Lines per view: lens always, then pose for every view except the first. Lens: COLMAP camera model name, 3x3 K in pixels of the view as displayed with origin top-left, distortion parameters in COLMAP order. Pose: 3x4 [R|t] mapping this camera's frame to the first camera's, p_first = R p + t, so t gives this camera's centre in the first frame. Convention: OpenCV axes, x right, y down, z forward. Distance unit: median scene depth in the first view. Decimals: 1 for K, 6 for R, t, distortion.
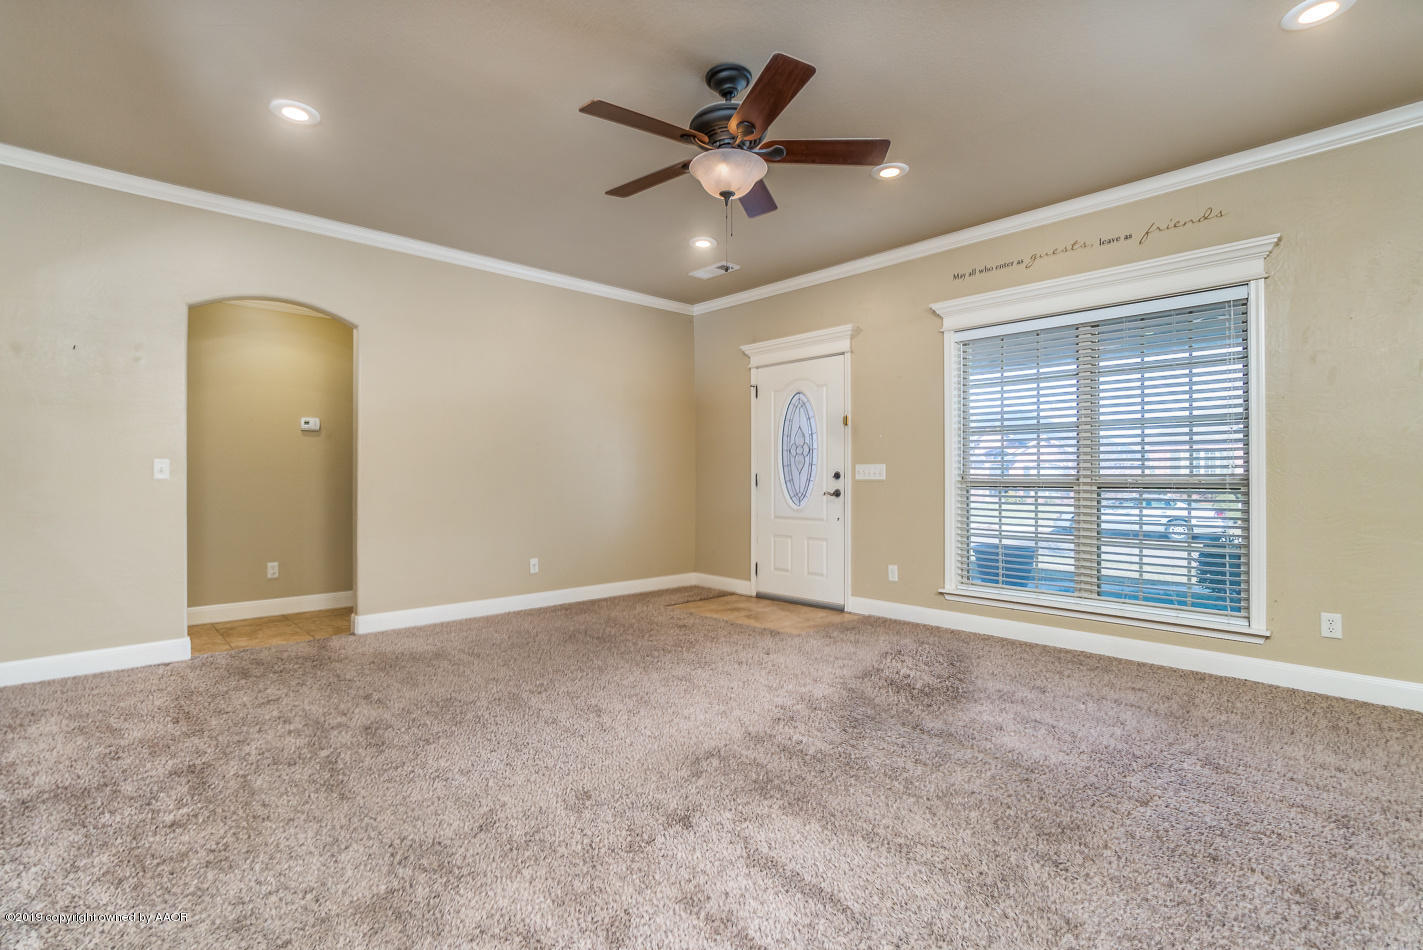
lens RADIAL K [[670.7, 0, 690.5], [0, 670.7, 479.1], [0, 0, 1]] dist [-0.009166, 0.002460]
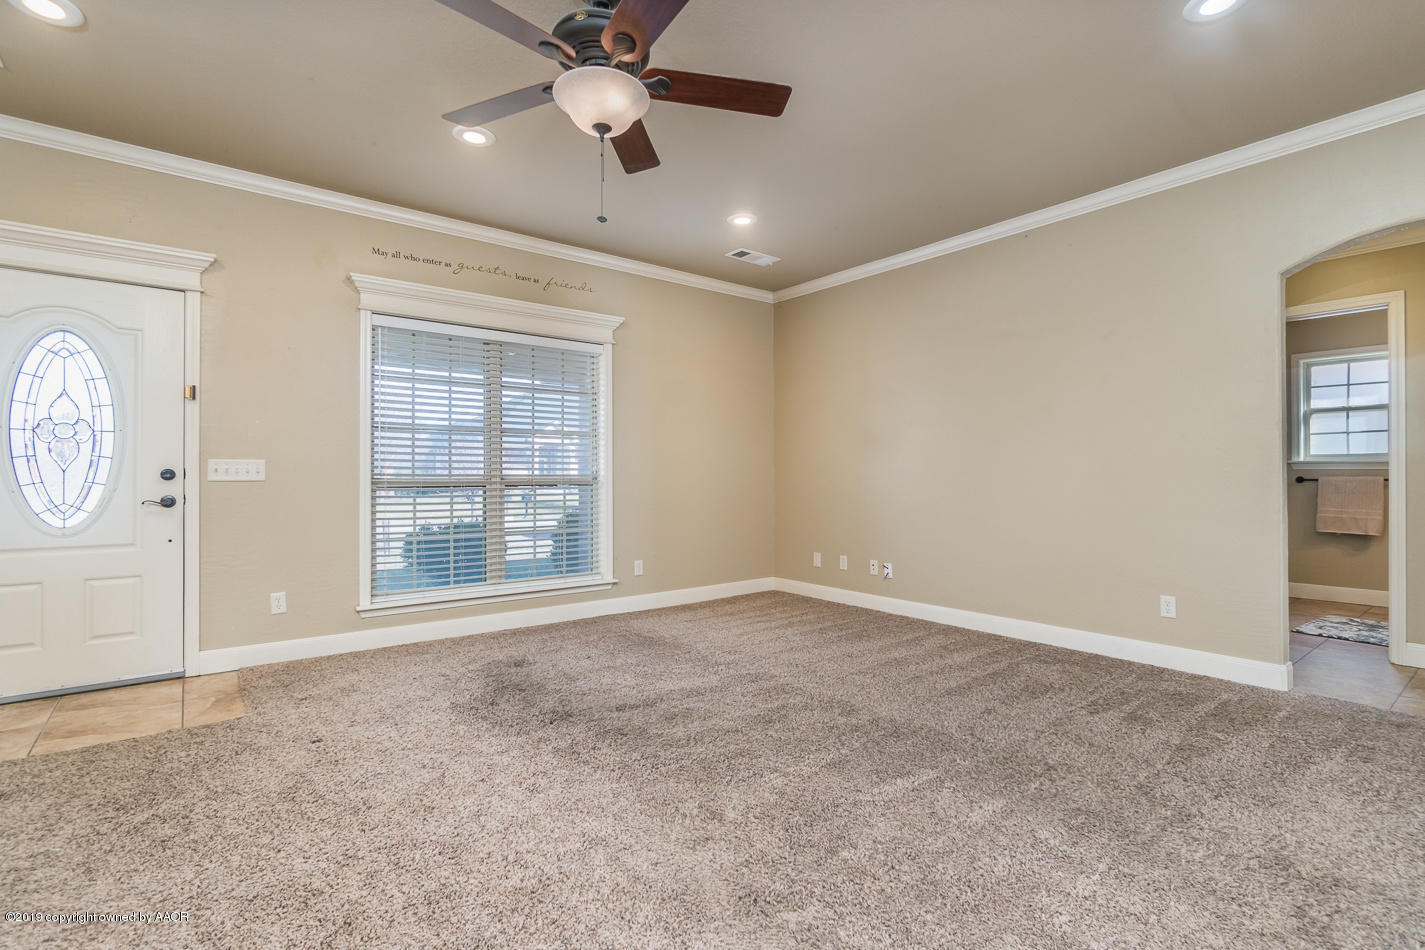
lens RADIAL K [[663.2, 0, 716.1], [0, 663.2, 474.4], [0, 0, 1]] dist [-0.011768, 0.003260]
pose [[0.062499, 0.003831, 0.998038, -0.449472], [0.003858, 0.999984, -0.004080, -0.000865], [-0.998038, 0.004106, 0.062484, 0.497107]]
